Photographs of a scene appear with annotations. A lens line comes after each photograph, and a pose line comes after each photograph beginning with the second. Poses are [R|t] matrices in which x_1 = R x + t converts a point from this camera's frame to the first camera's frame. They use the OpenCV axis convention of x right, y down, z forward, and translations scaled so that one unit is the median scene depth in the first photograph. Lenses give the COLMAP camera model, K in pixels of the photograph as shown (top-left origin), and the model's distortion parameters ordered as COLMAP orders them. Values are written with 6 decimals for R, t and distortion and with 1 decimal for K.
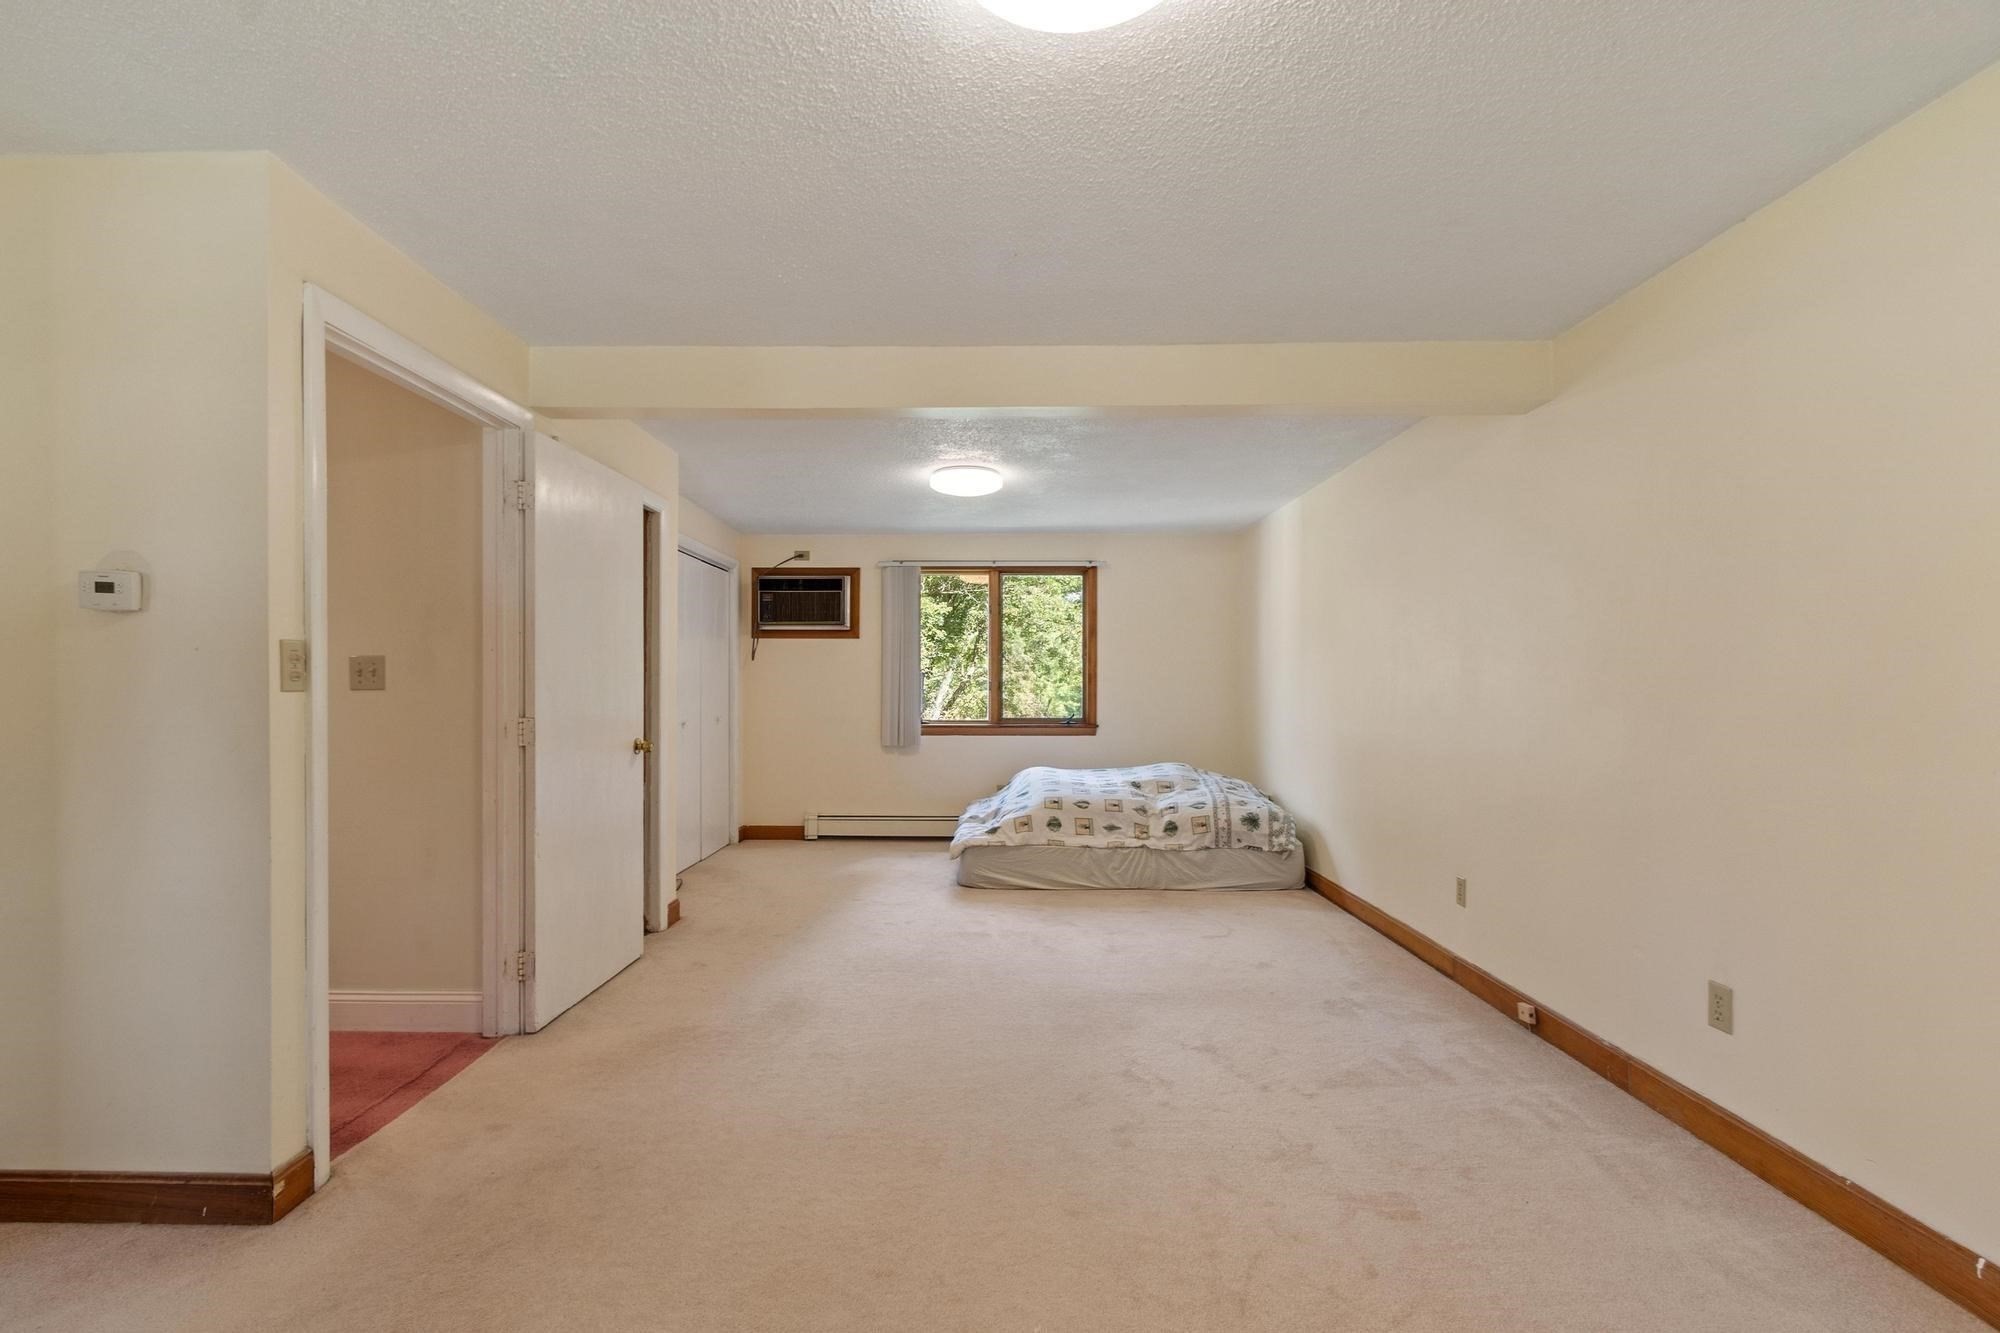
lens RADIAL K [[883.4, 0, 976.7], [0, 883.4, 691.1], [0, 0, 1]] dist [0.002438, 0.000714]
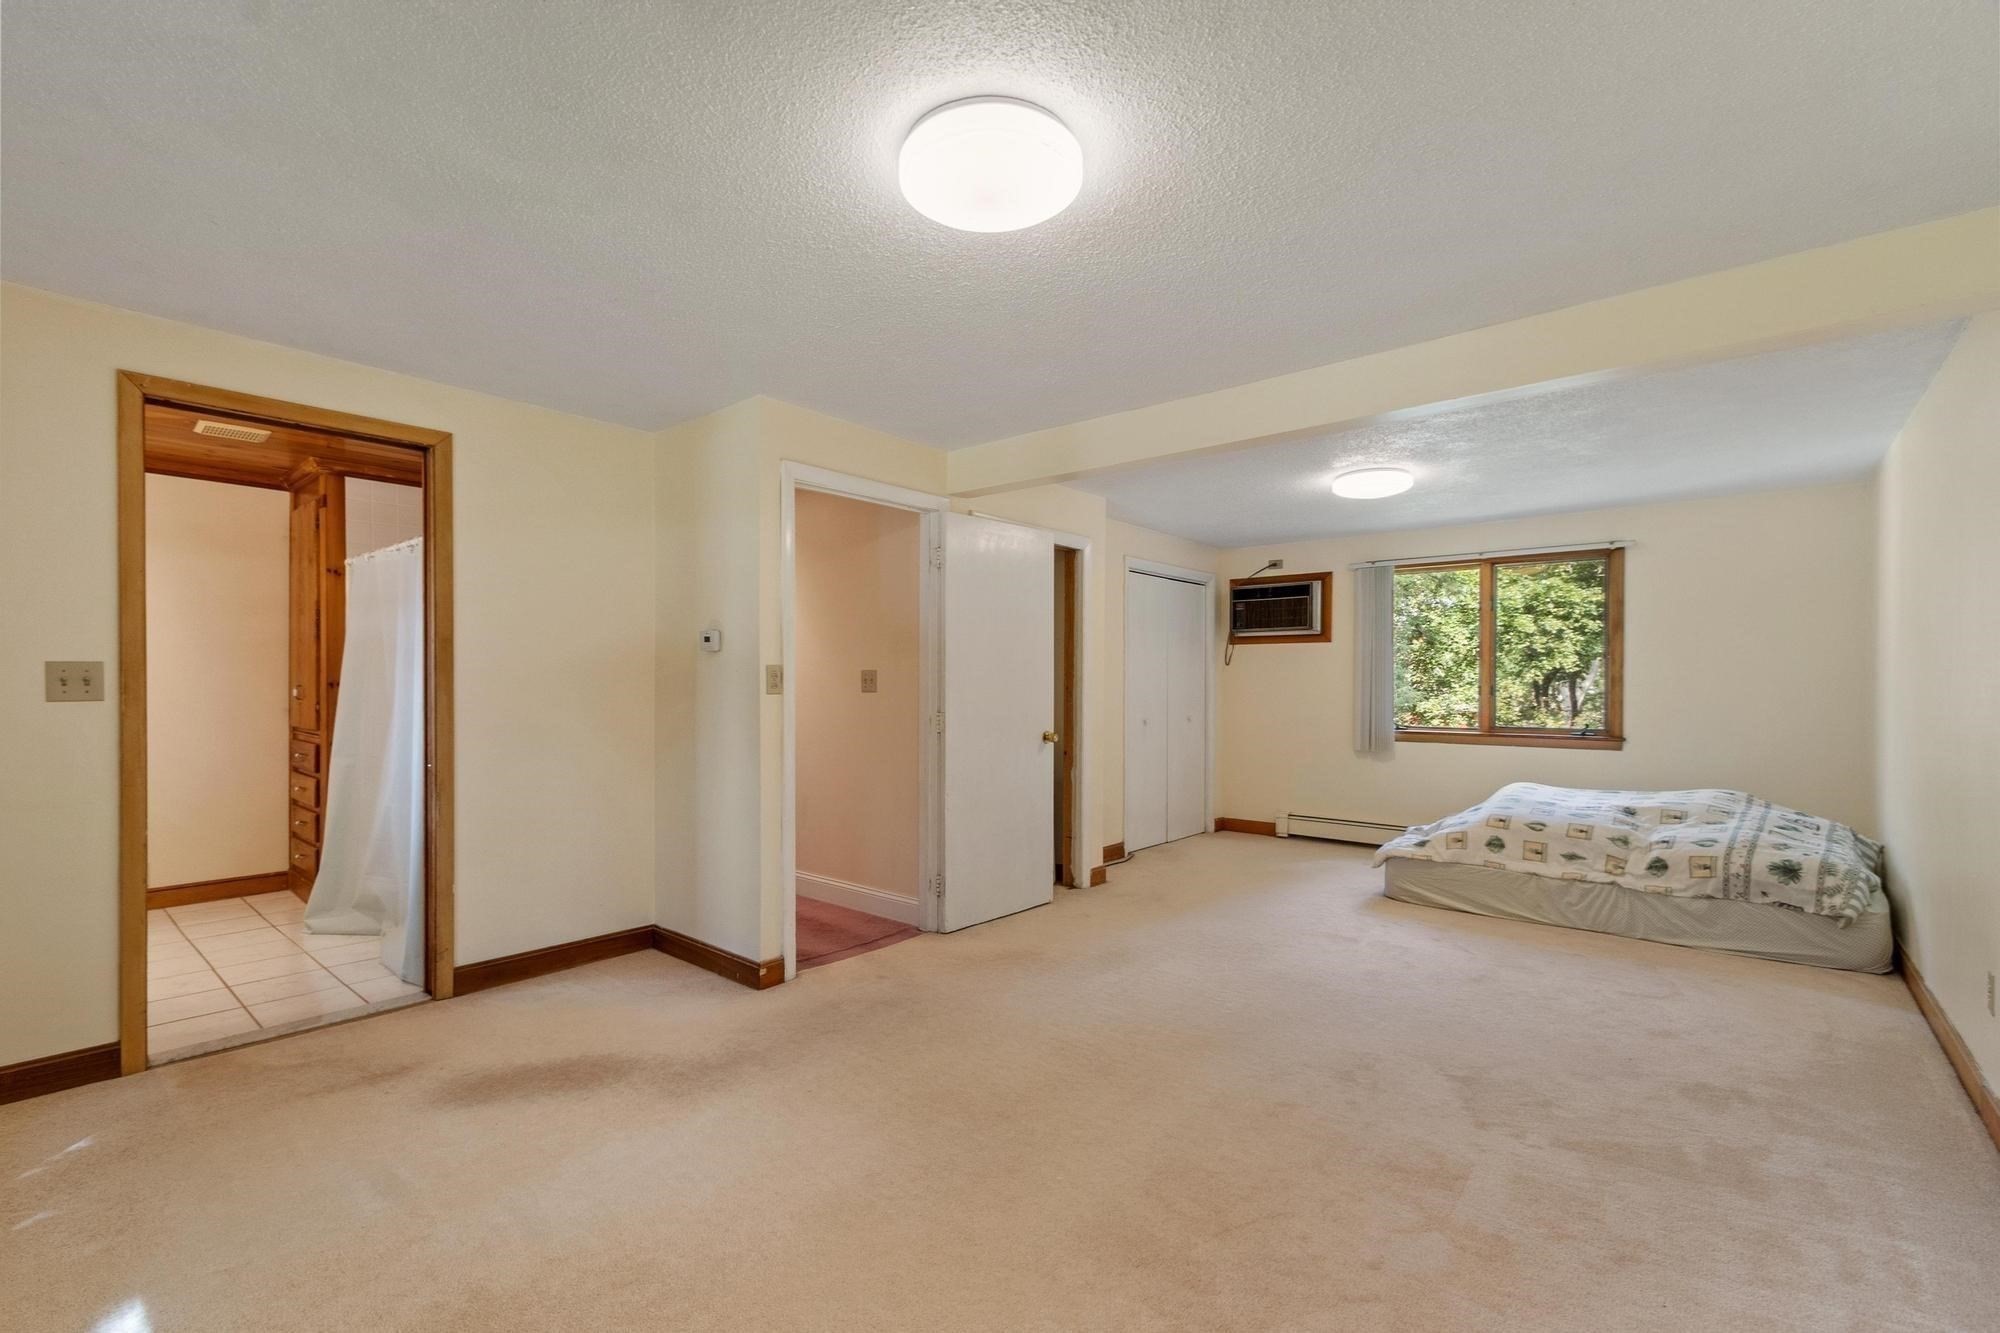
lens RADIAL K [[883.4, 0, 976.7], [0, 883.4, 691.1], [0, 0, 1]] dist [0.002438, 0.000714]
pose [[0.763671, 0.006519, -0.645573, 0.268829], [-0.006400, 0.999976, 0.002527, -0.005130], [0.645574, 0.002202, 0.763694, -0.033257]]
